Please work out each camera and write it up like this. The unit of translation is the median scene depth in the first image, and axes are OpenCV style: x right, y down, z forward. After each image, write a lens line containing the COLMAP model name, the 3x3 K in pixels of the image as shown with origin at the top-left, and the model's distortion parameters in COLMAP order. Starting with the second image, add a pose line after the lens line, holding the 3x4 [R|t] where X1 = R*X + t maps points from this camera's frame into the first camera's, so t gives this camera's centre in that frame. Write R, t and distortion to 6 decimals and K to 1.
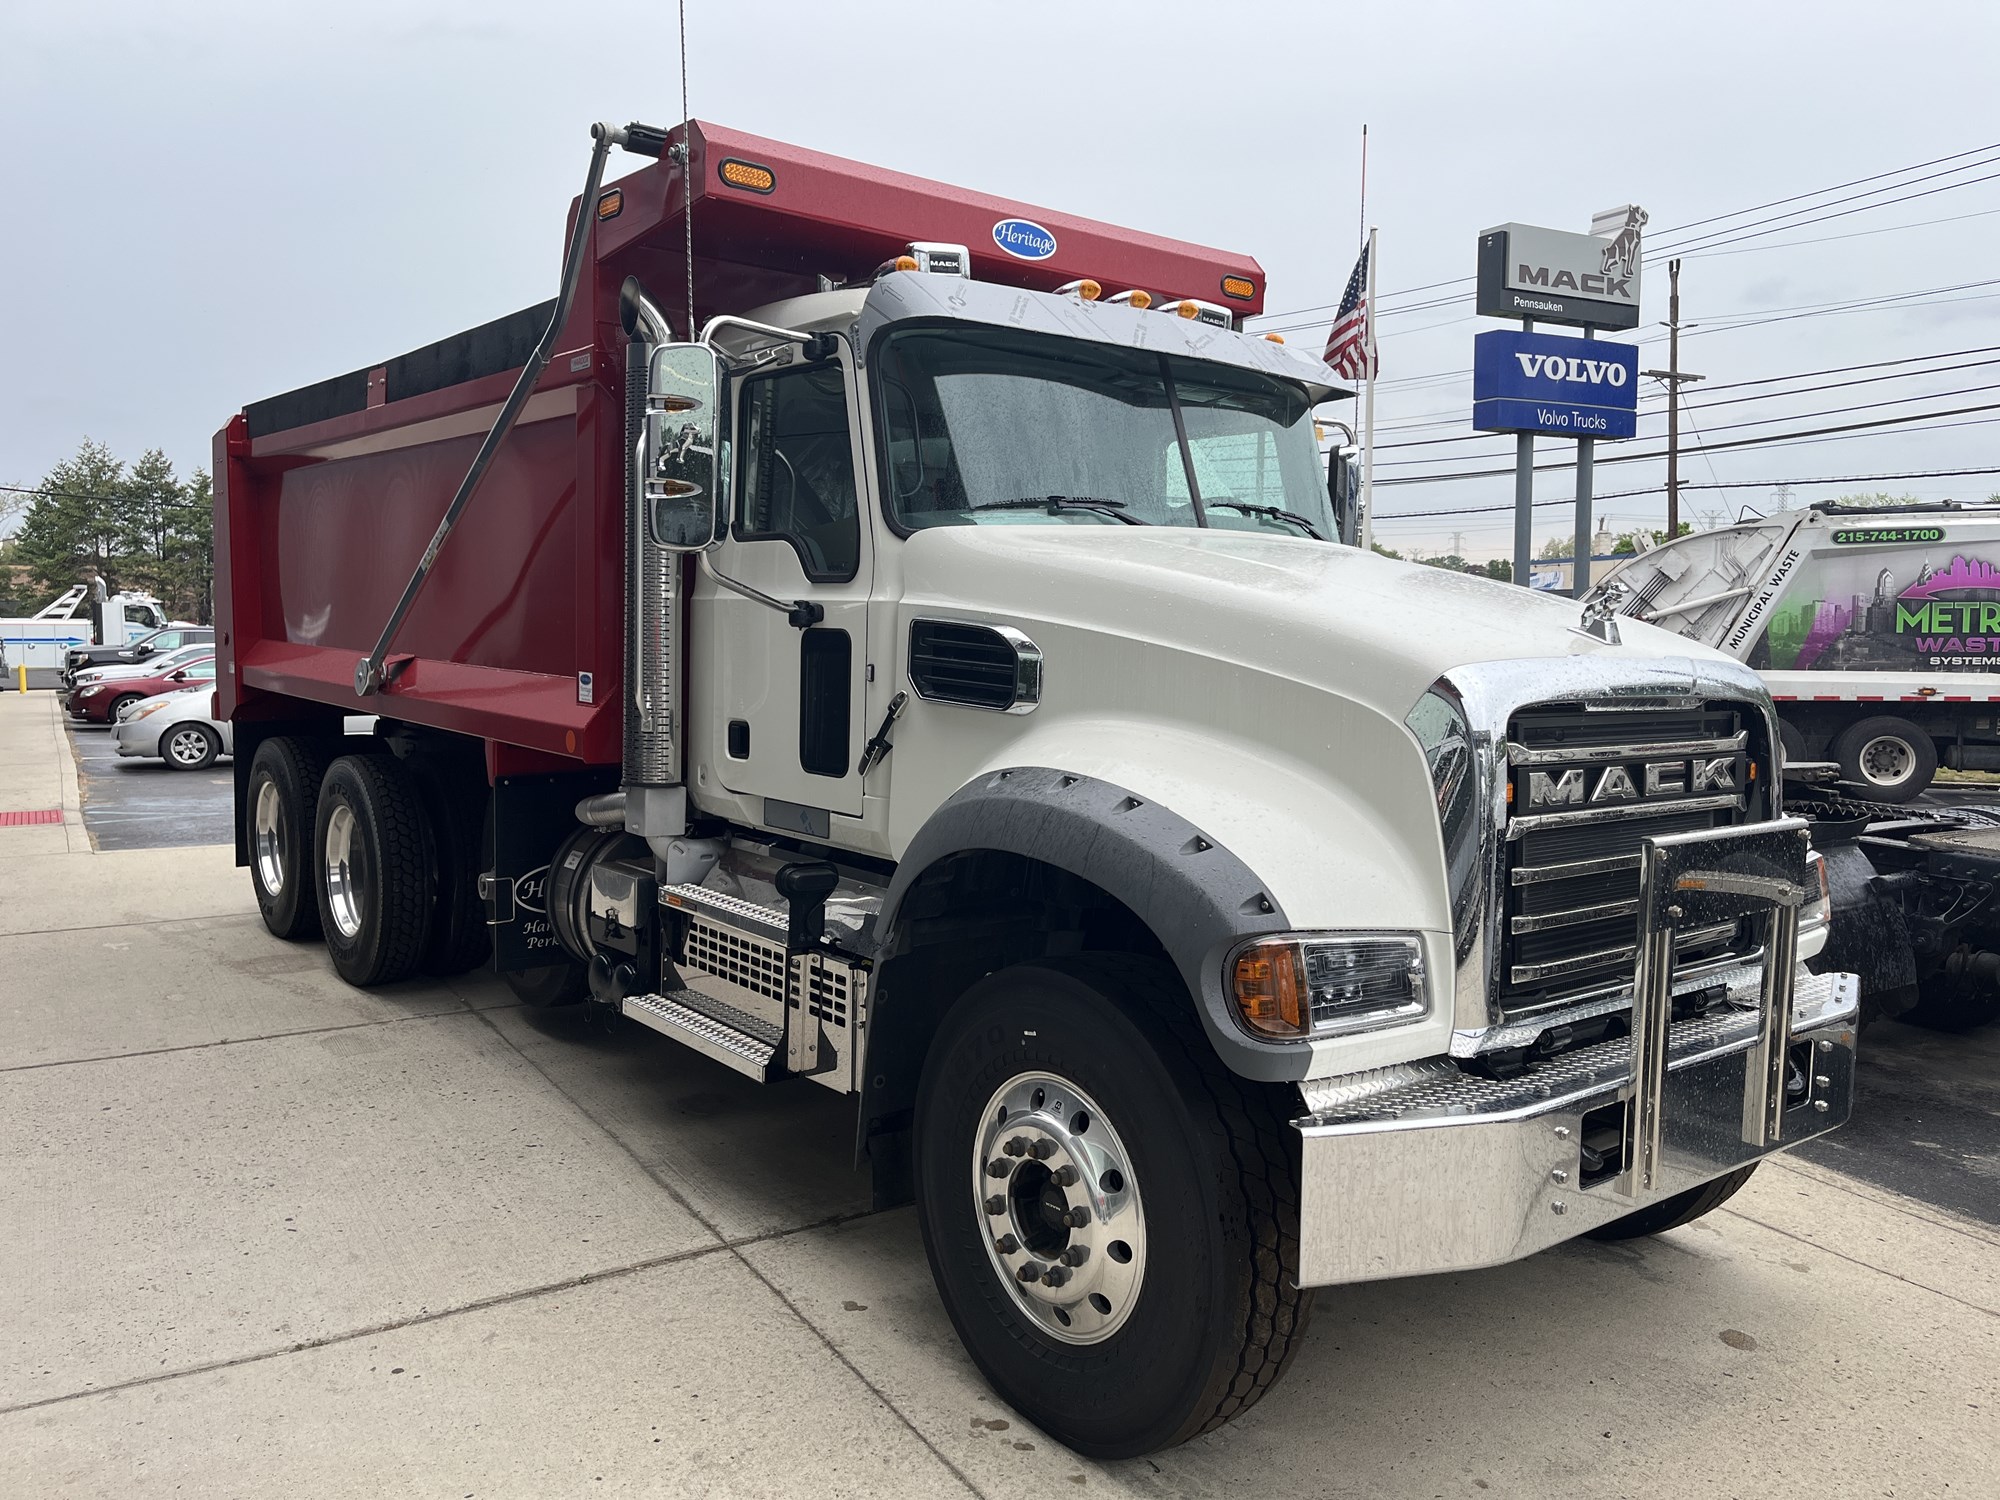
lens RADIAL K [[1580.5, 0, 1041.9], [0, 1580.5, 742.1], [0, 0, 1]] dist [-0.008854, -0.003675]
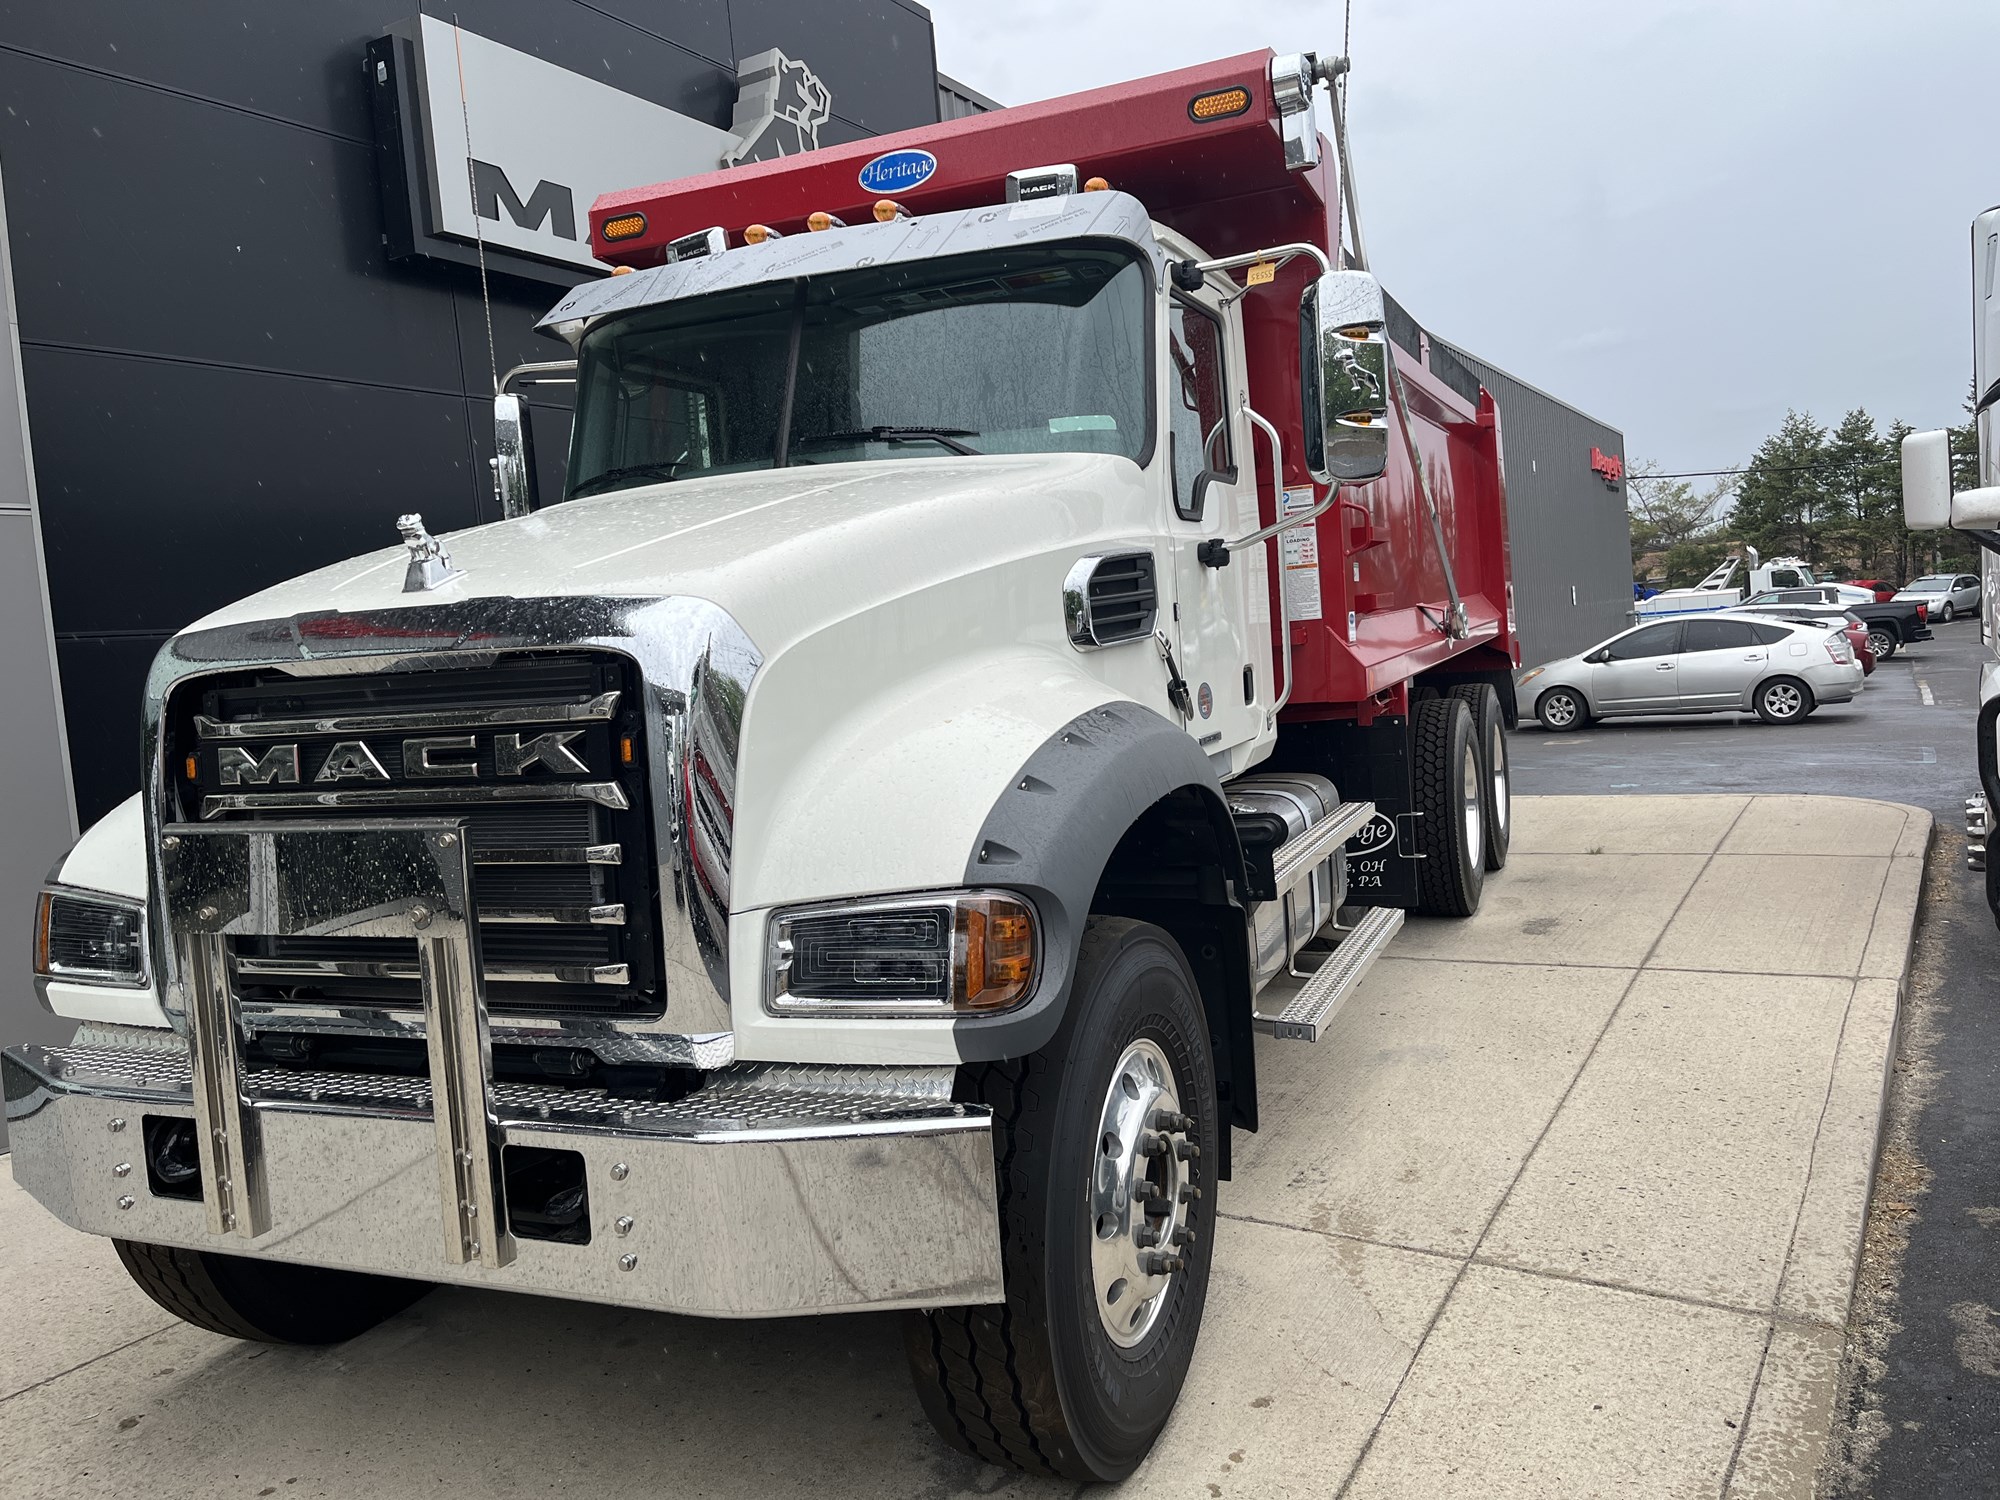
lens RADIAL K [[1554.4, 0, 1000.0], [0, 1554.4, 750.0], [0, 0, 1]] dist [0.013855, 0.004619]
pose [[0.449760, 0.011518, -0.893075, 0.108890], [0.016546, 0.999638, 0.021224, 0.000666], [0.892996, -0.024322, 0.449407, 0.081583]]
